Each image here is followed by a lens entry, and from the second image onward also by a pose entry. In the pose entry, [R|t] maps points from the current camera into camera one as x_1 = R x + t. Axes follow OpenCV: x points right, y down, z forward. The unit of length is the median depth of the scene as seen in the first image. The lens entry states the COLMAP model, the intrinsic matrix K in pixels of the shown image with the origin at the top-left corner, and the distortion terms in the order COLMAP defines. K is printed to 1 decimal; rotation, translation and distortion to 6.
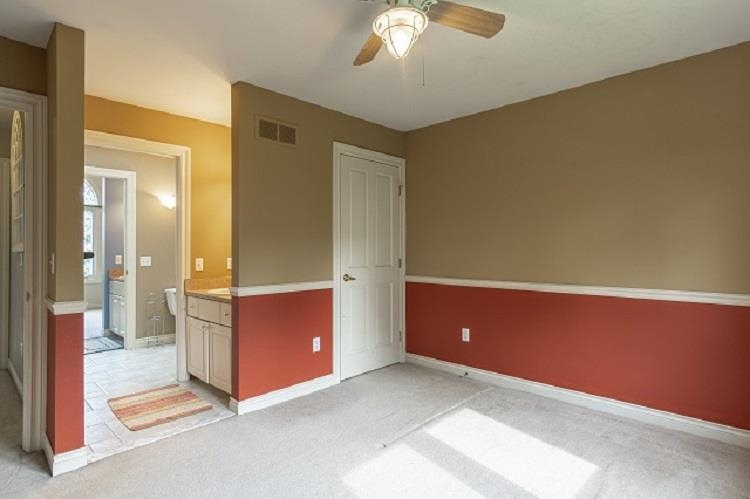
lens RADIAL K [[401.4, 0, 375.4], [0, 401.4, 250.7], [0, 0, 1]] dist [0.002873, 0.000002]
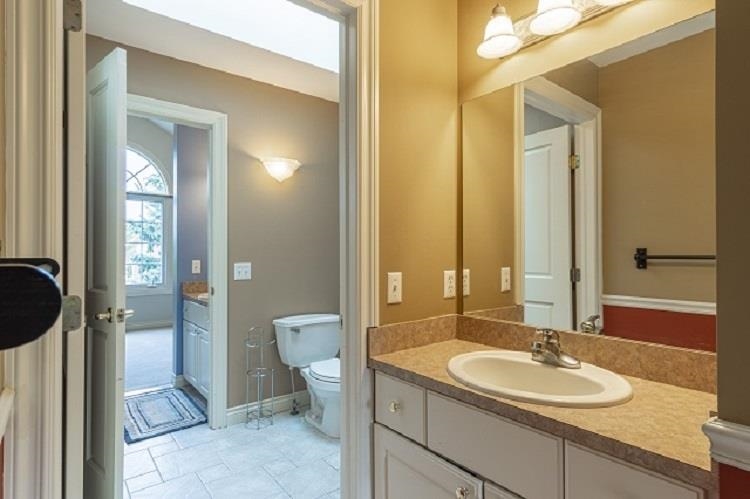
lens RADIAL K [[401.4, 0, 380.1], [0, 401.4, 250.2], [0, 0, 1]] dist [0.002873, 0.000002]
pose [[0.992343, -0.002276, -0.123493, -0.302784], [0.001790, 0.999990, -0.004042, -0.000591], [0.123501, 0.003790, 0.992337, 0.449645]]
